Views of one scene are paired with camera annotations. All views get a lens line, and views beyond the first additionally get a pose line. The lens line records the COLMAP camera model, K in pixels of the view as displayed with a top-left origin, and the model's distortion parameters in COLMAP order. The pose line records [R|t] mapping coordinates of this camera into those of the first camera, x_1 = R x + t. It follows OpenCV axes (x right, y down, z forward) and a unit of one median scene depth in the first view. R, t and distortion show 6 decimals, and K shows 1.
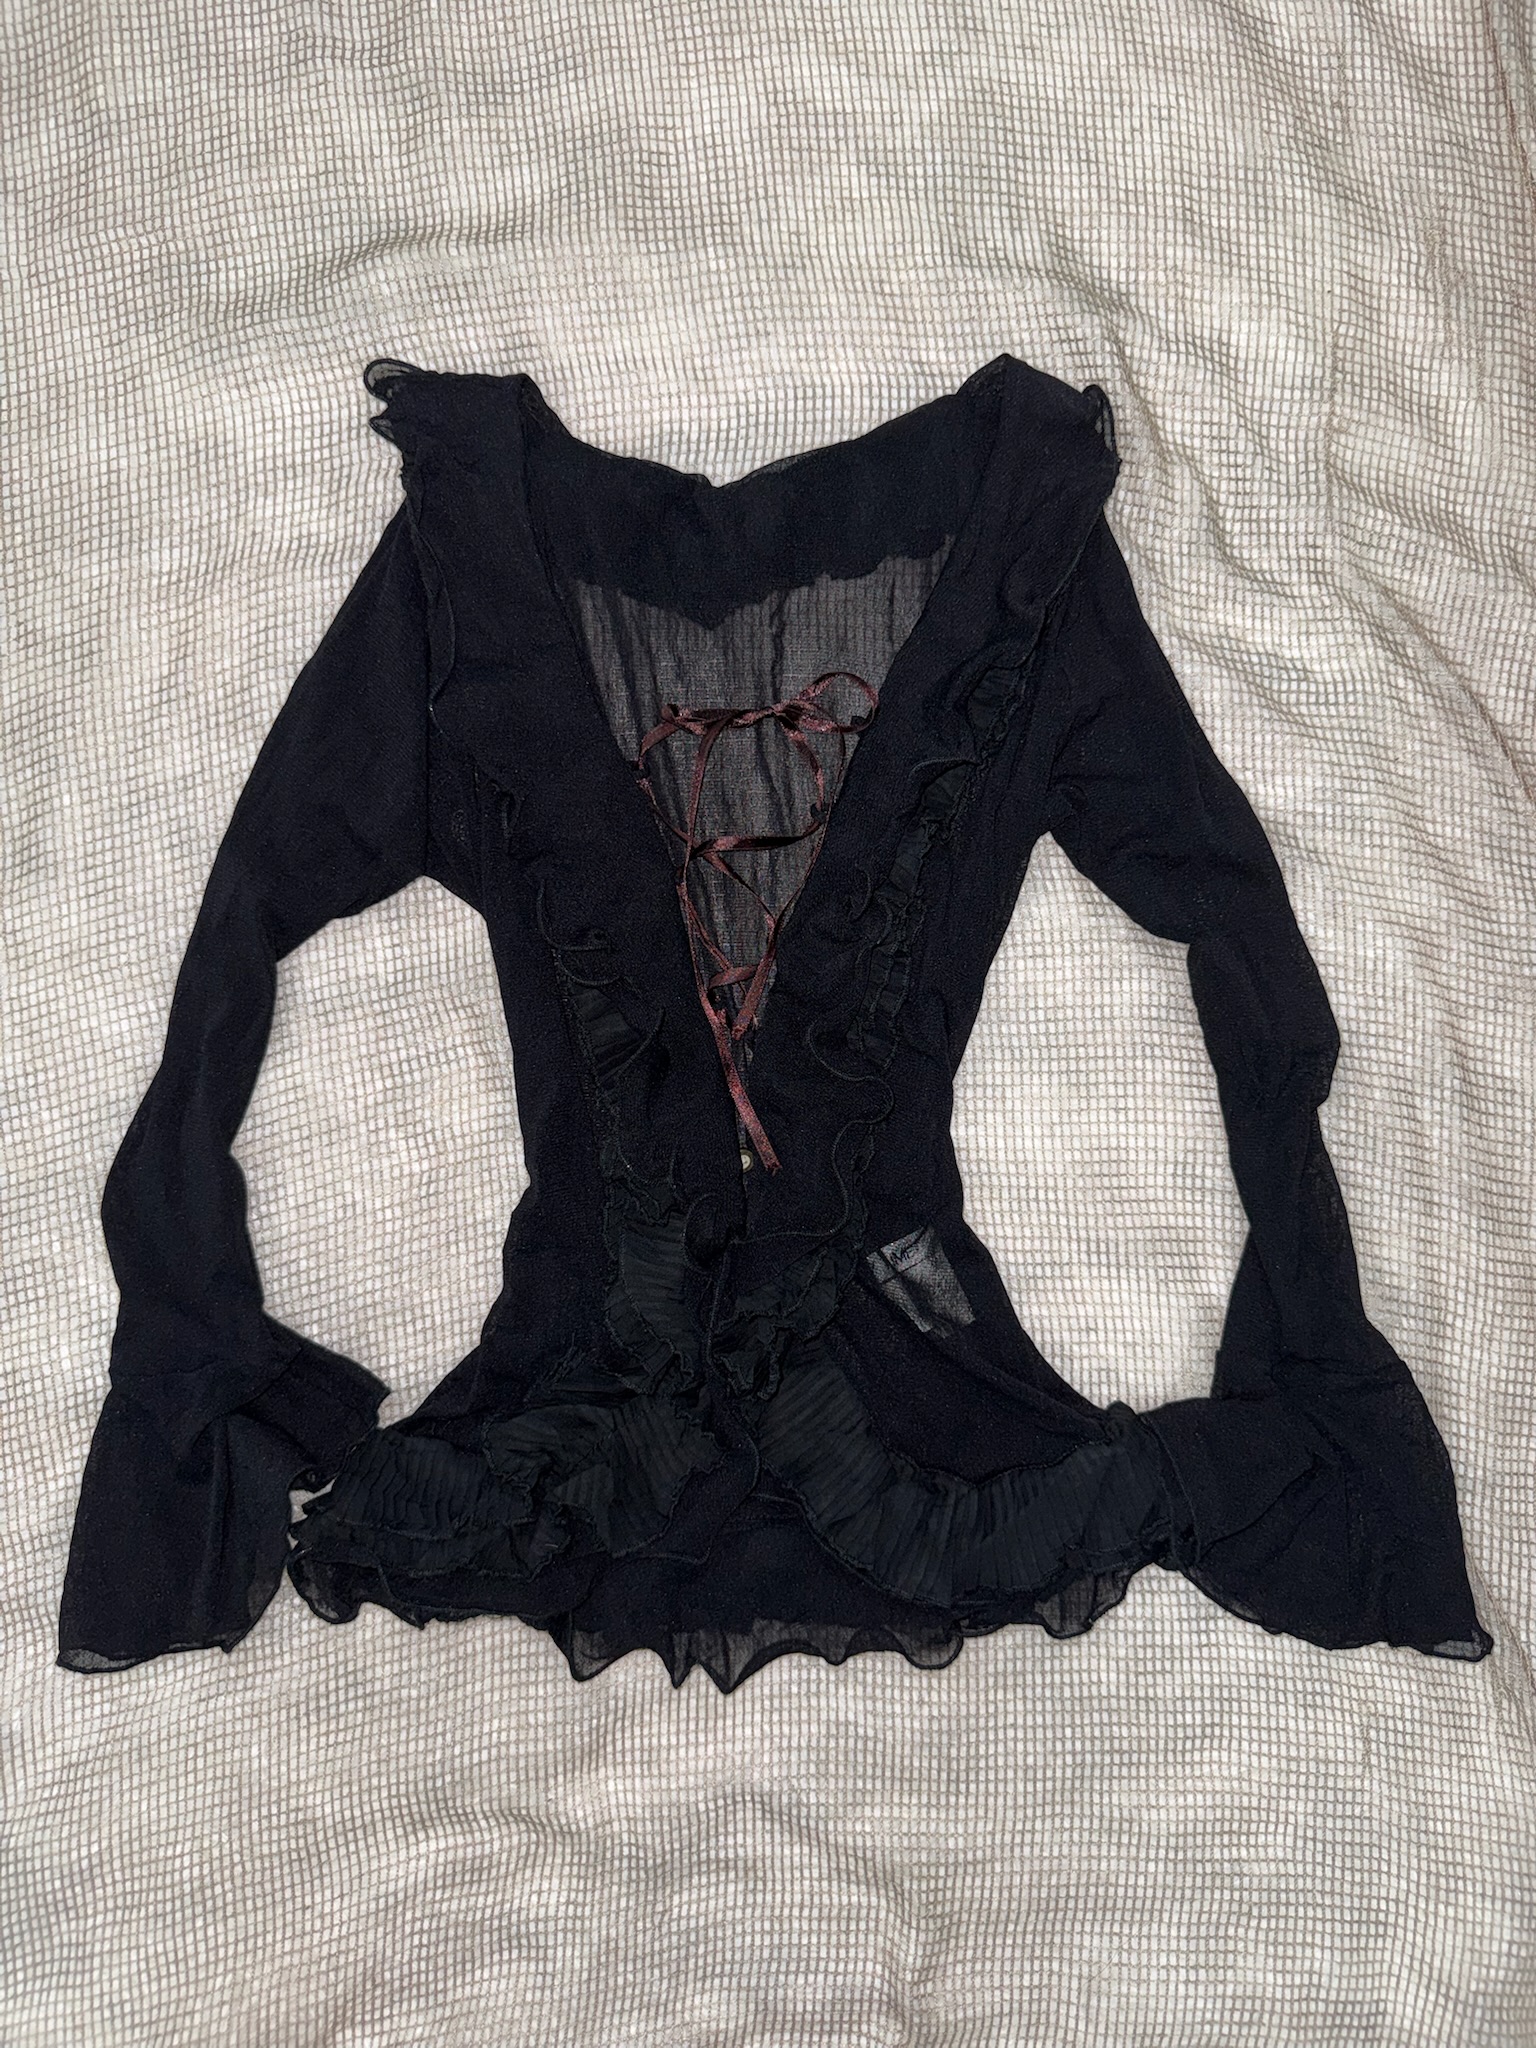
lens RADIAL K [[1442.1, 0, 778.0], [0, 1442.1, 1015.7], [0, 0, 1]] dist [-0.006452, 0.002500]
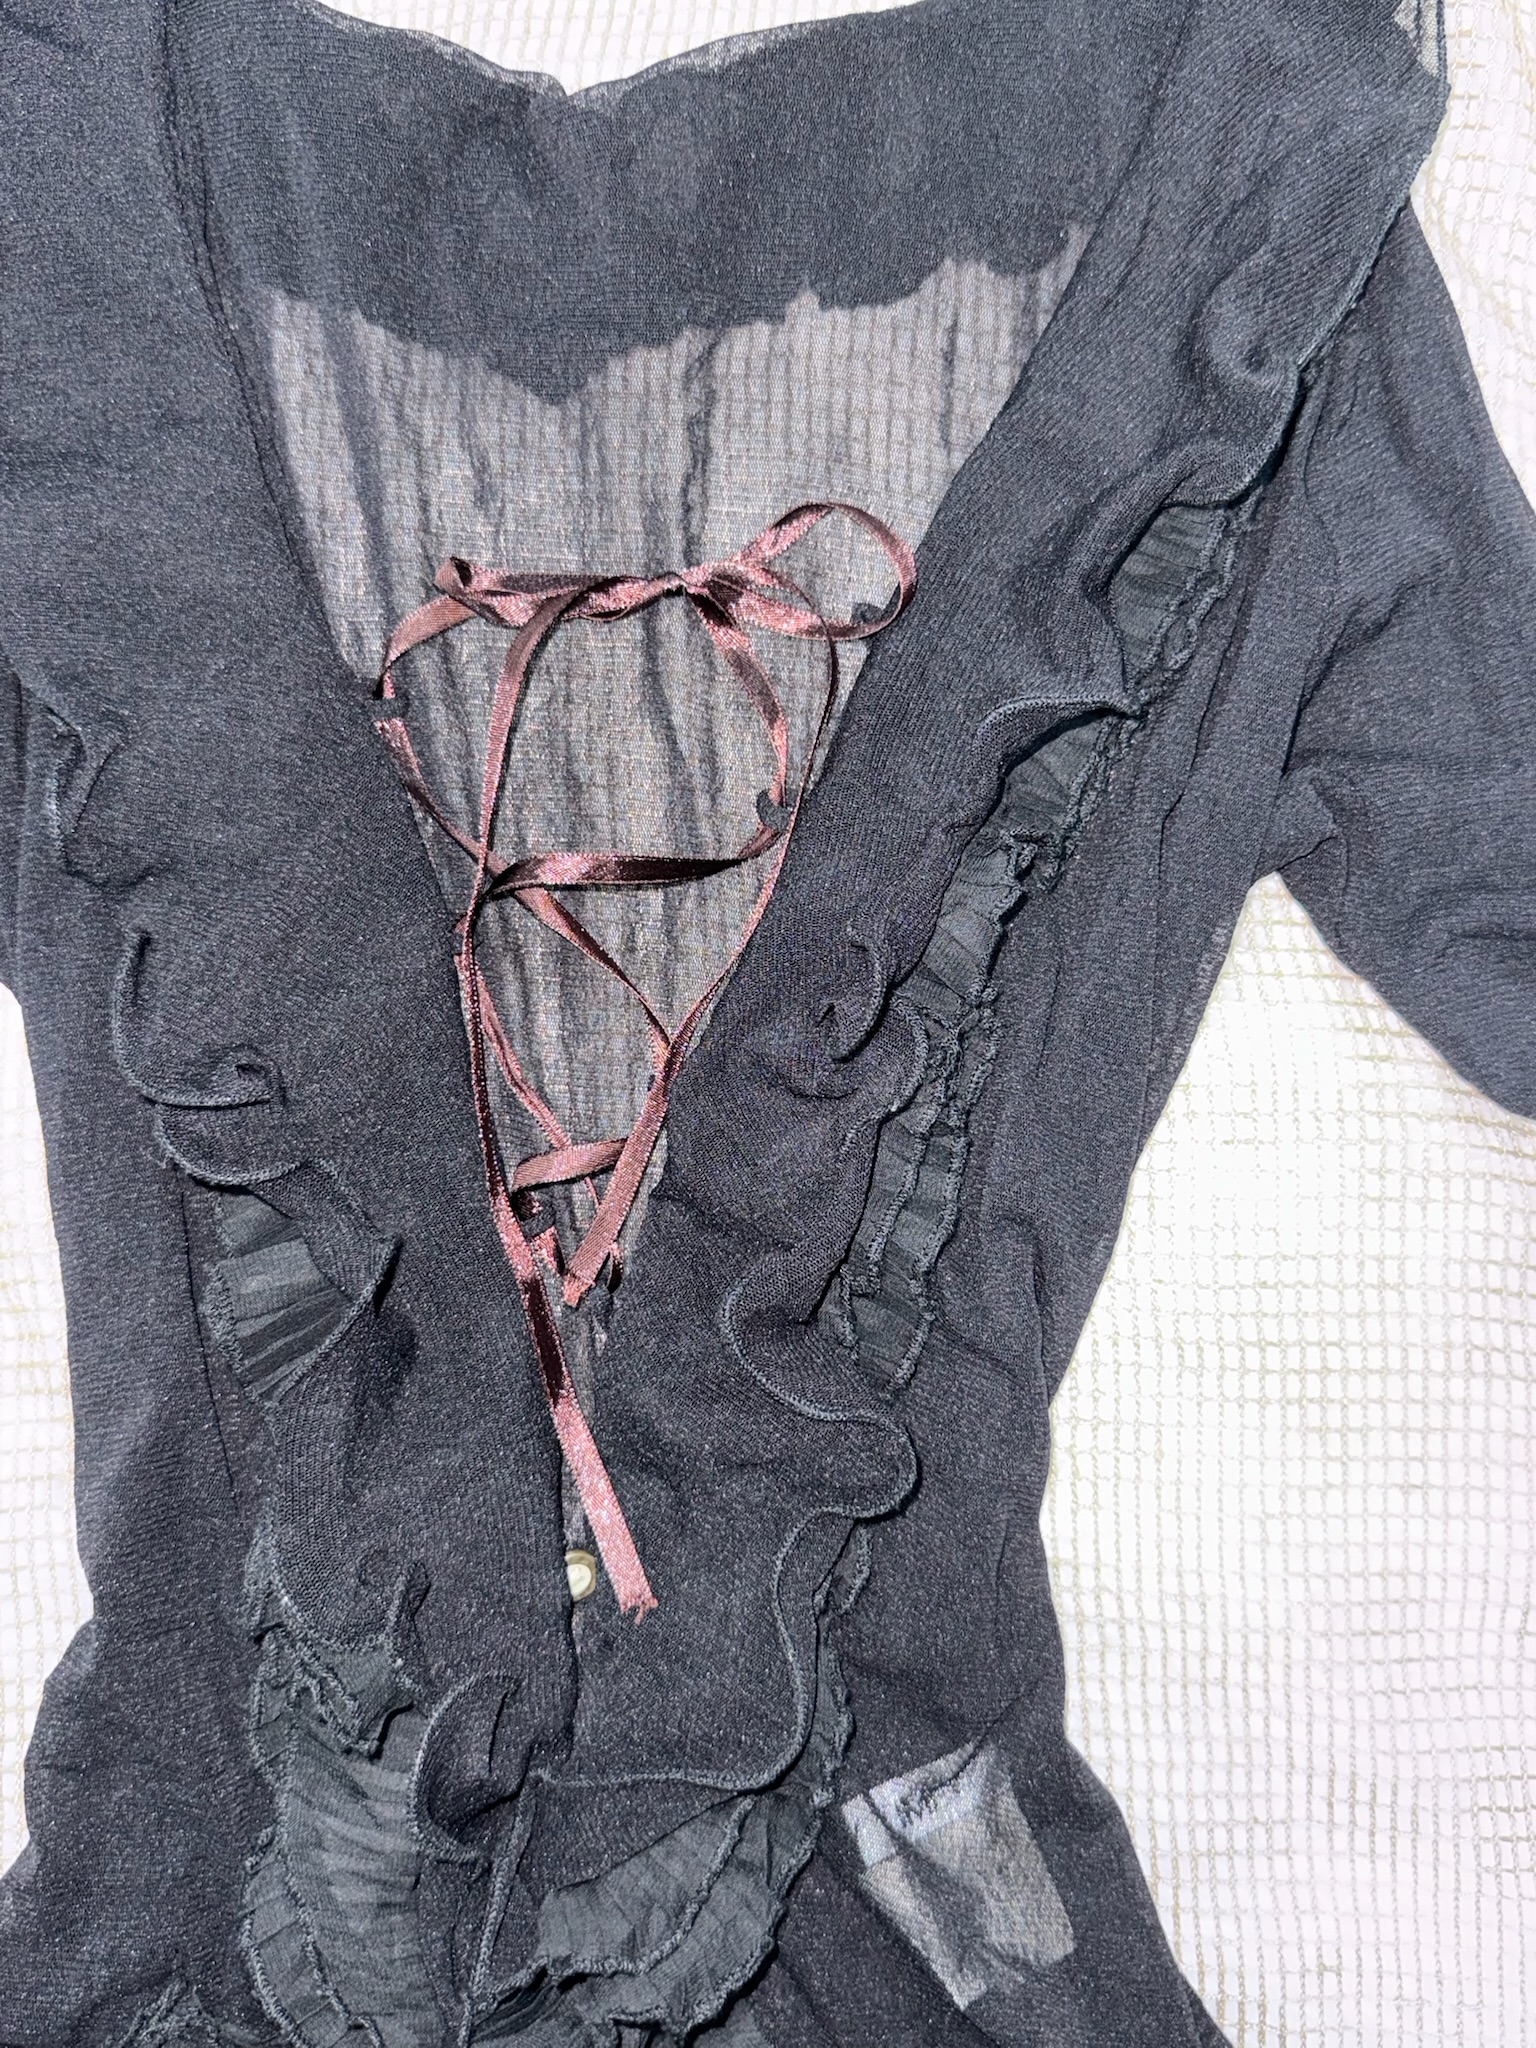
lens RADIAL K [[1744.4, 0, 770.7], [0, 1744.4, 1022.9], [0, 0, 1]] dist [-0.045115, -0.037812]
pose [[0.999194, 0.039347, 0.007994, 0.025615], [-0.039017, 0.998517, -0.037978, -0.052618], [-0.009477, 0.037635, 0.999247, 0.455300]]
